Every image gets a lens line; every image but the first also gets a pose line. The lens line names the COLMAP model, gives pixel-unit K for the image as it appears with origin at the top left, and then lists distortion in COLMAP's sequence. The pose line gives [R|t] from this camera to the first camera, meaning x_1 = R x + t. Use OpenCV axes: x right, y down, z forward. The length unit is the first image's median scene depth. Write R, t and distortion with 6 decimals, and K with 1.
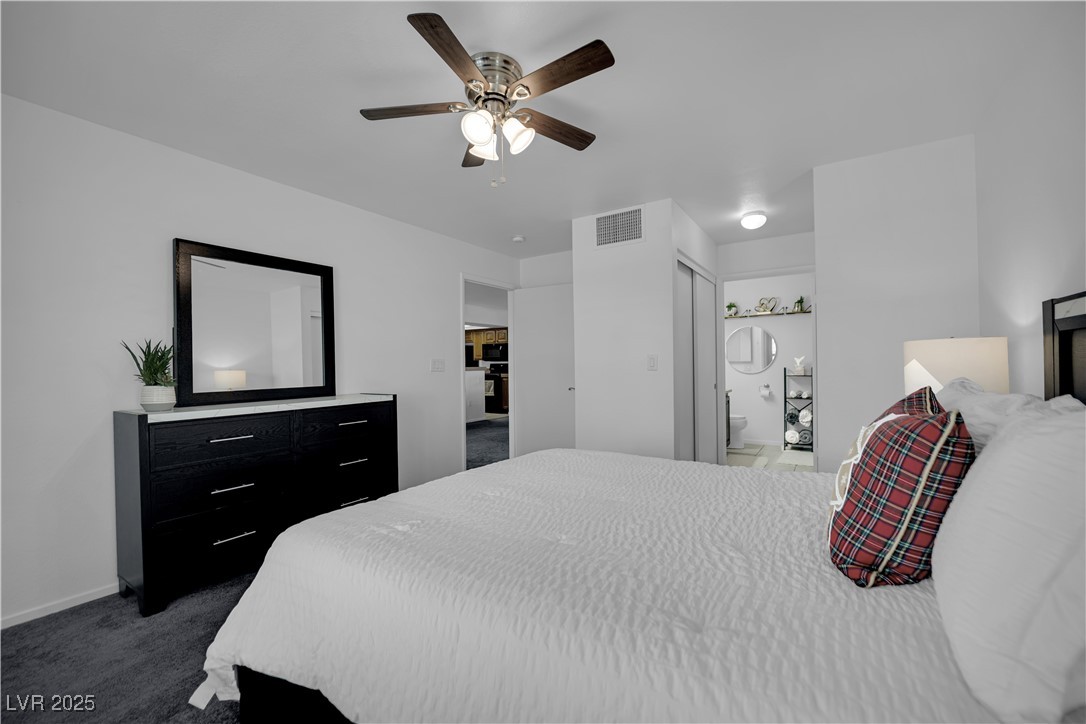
lens RADIAL K [[440.2, 0, 541.5], [0, 440.2, 362.4], [0, 0, 1]] dist [-0.024332, -0.000002]
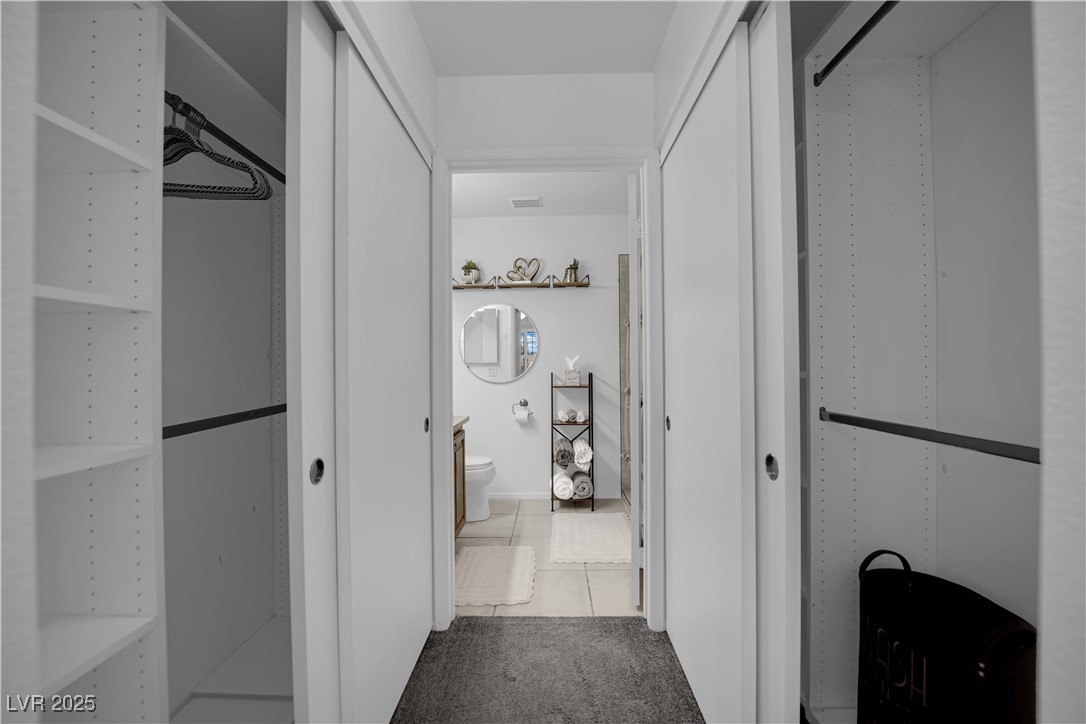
lens RADIAL K [[440.2, 0, 541.5], [0, 440.2, 362.4], [0, 0, 1]] dist [-0.024332, -0.000002]
pose [[0.845139, 0.009147, 0.534468, 0.215786], [-0.006502, 0.999956, -0.006832, 0.001234], [-0.534507, 0.002299, 0.845161, 0.486678]]
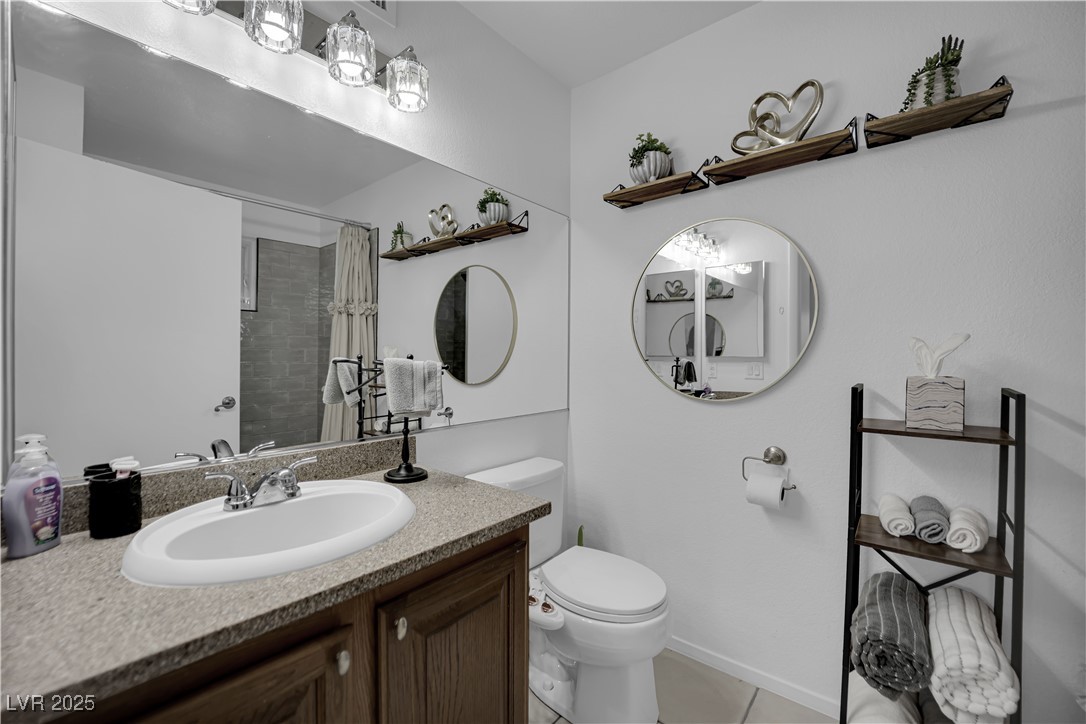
lens RADIAL K [[440.2, 0, 541.5], [0, 440.2, 362.4], [0, 0, 1]] dist [-0.024332, -0.000002]
pose [[0.993256, 0.016311, -0.114790, 0.428720], [-0.014606, 0.999770, 0.015681, -0.000734], [0.115020, -0.013898, 0.993266, 0.772304]]
